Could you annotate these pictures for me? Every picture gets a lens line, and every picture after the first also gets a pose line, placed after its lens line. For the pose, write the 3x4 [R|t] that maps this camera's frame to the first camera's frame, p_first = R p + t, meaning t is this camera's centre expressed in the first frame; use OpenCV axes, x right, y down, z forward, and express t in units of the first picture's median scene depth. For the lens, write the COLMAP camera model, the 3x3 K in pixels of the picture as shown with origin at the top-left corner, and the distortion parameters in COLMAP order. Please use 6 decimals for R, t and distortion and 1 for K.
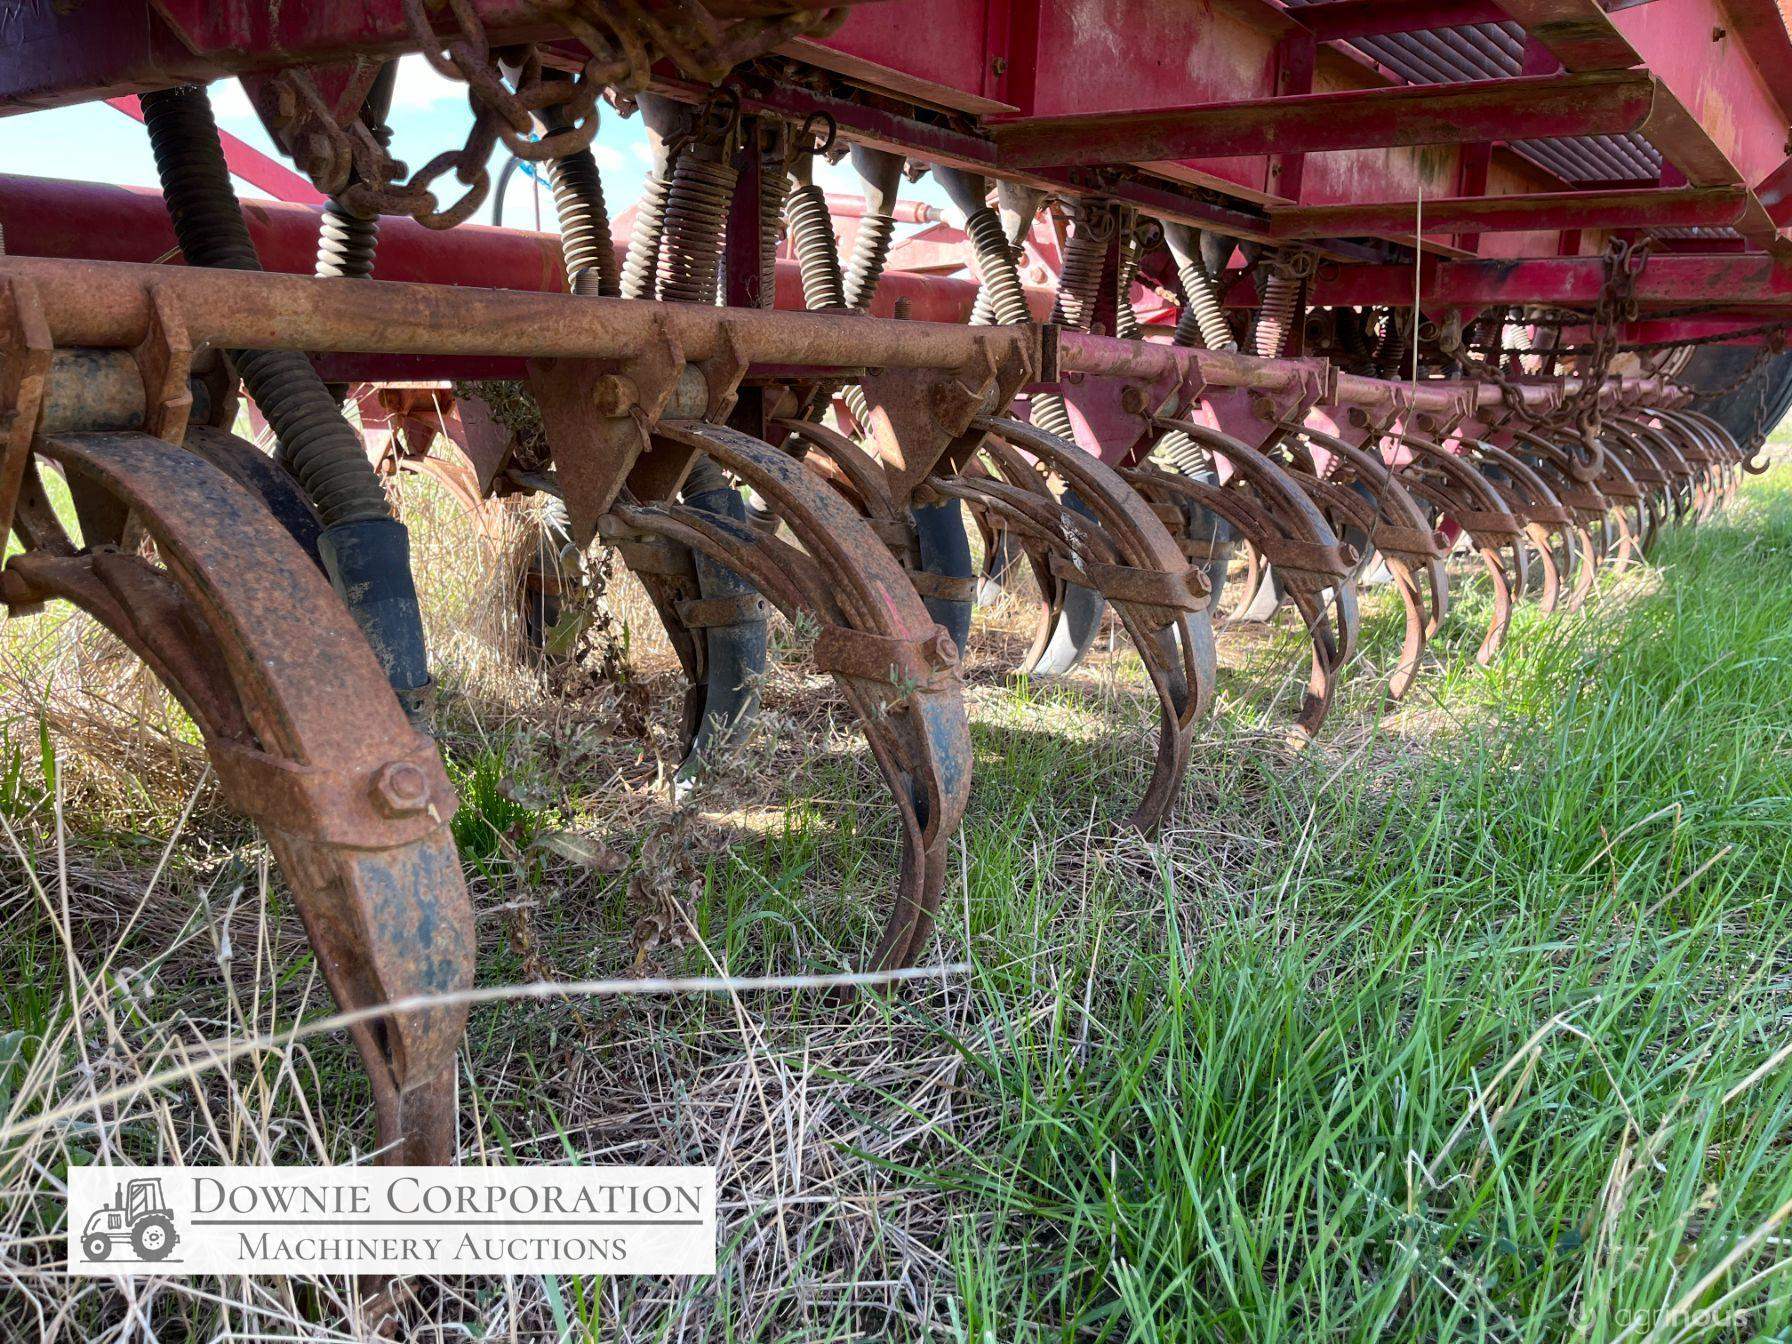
lens RADIAL K [[1292.3, 0, 921.9], [0, 1292.3, 676.7], [0, 0, 1]] dist [0.083477, -0.092347]
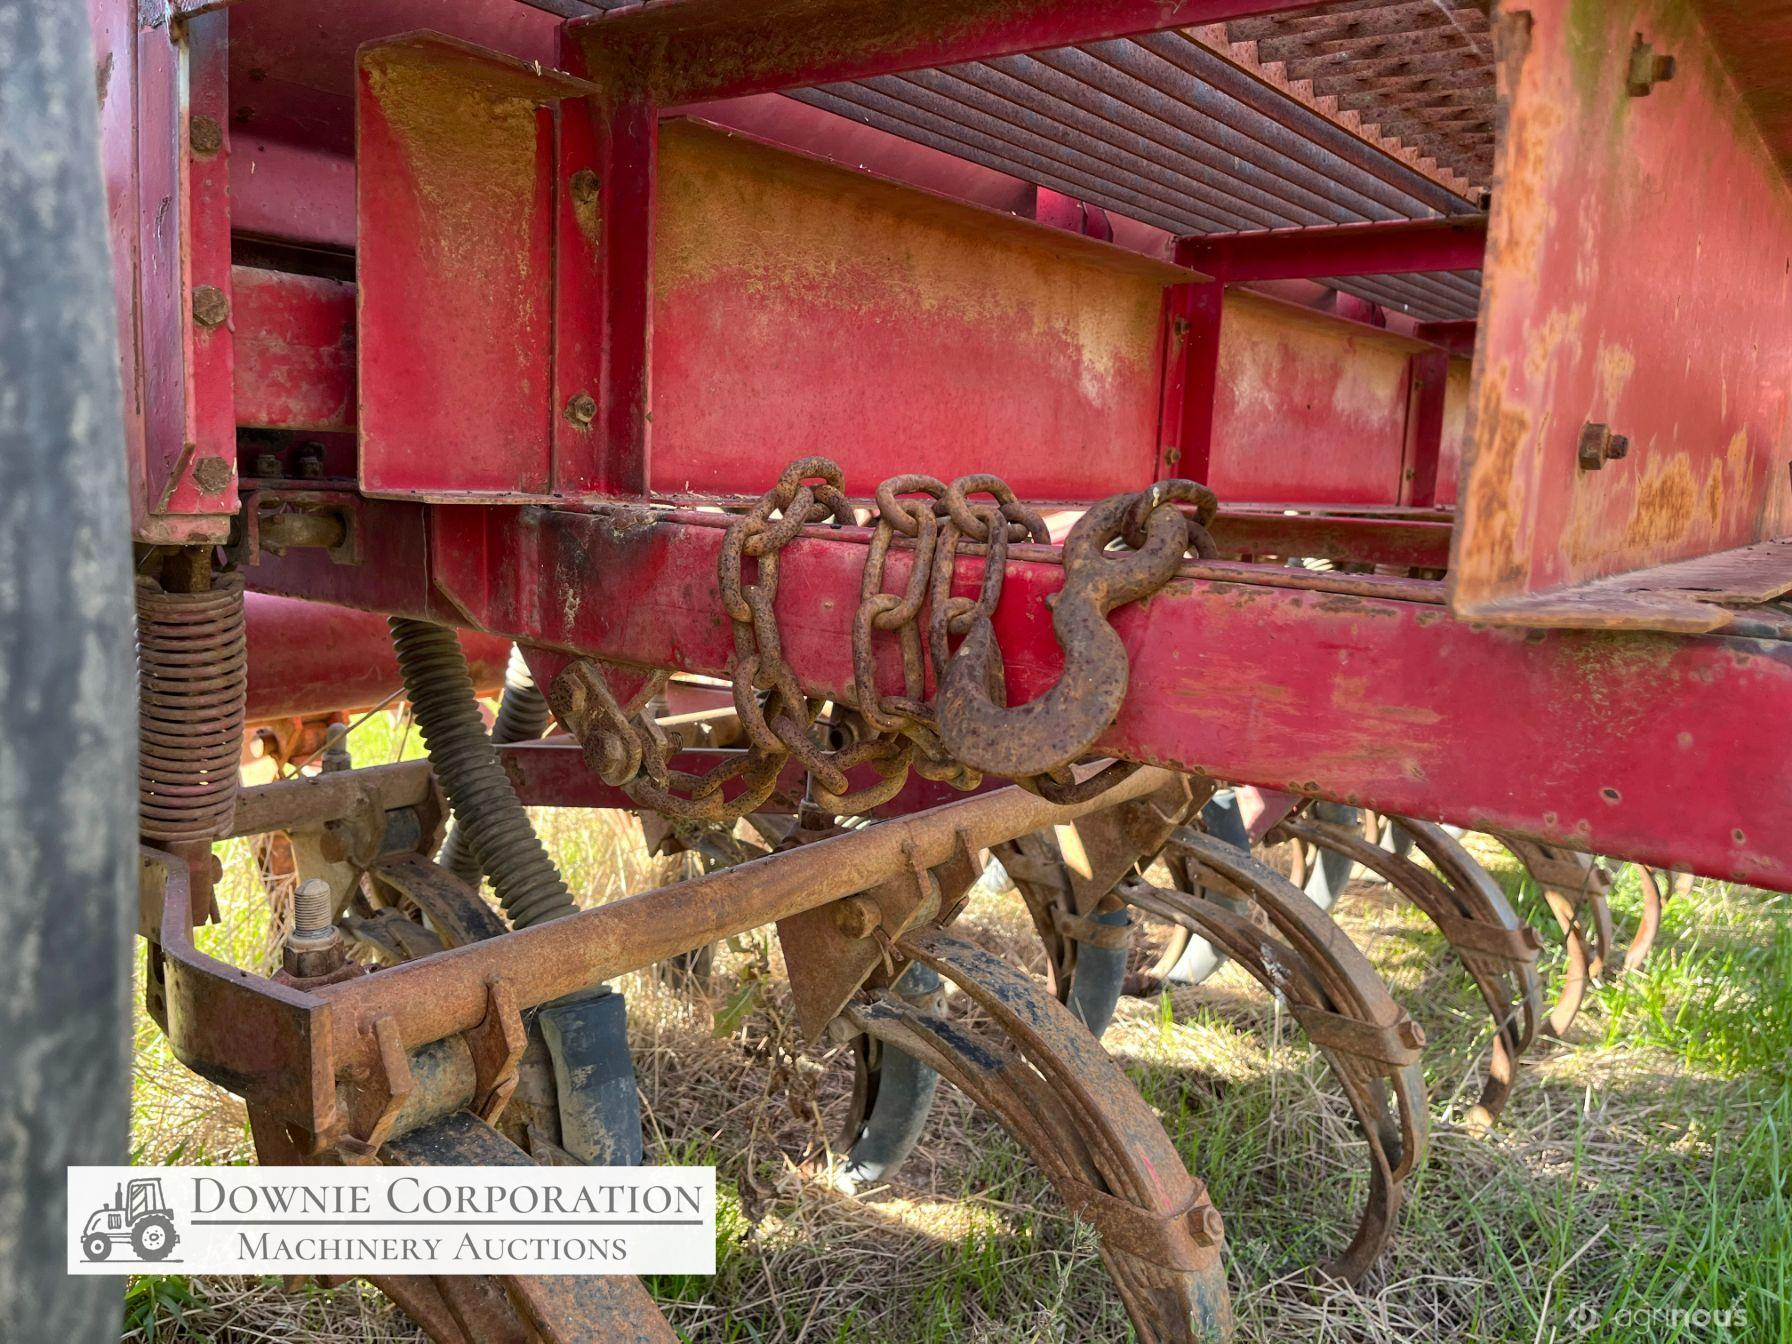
lens RADIAL K [[1305.4, 0, 894.6], [0, 1305.4, 627.5], [0, 0, 1]] dist [0.078986, -0.076918]
pose [[0.999748, 0.005337, -0.021808, -0.134445], [-0.006512, 0.998511, -0.054167, -0.277497], [0.021487, 0.054295, 0.998294, -0.016771]]
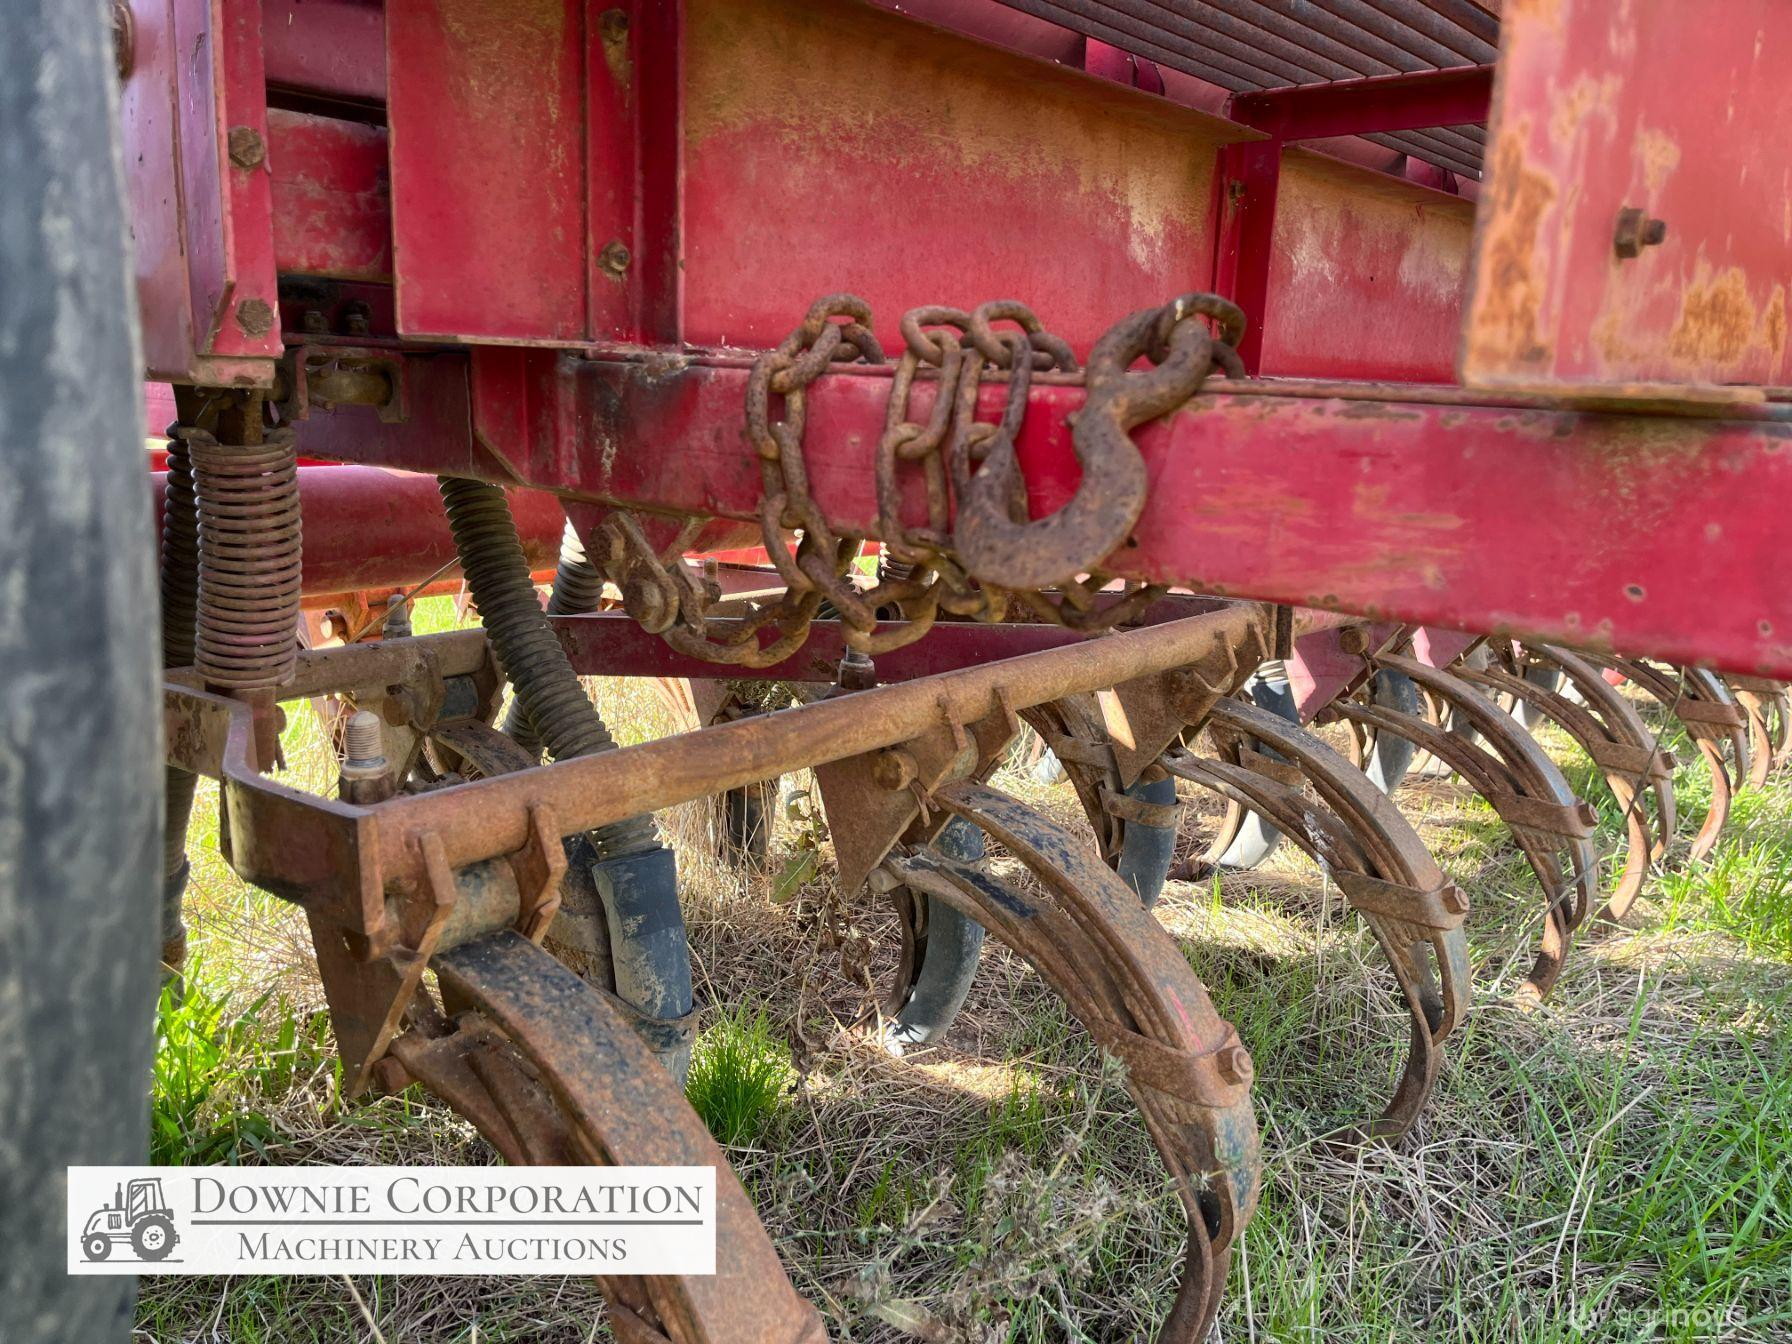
lens RADIAL K [[1305.4, 0, 894.6], [0, 1305.4, 627.5], [0, 0, 1]] dist [0.078986, -0.076918]
pose [[0.997185, 0.007347, -0.074616, -0.115727], [-0.007134, 0.999970, 0.003127, -0.238997], [0.074637, -0.002586, 0.997207, -0.017817]]
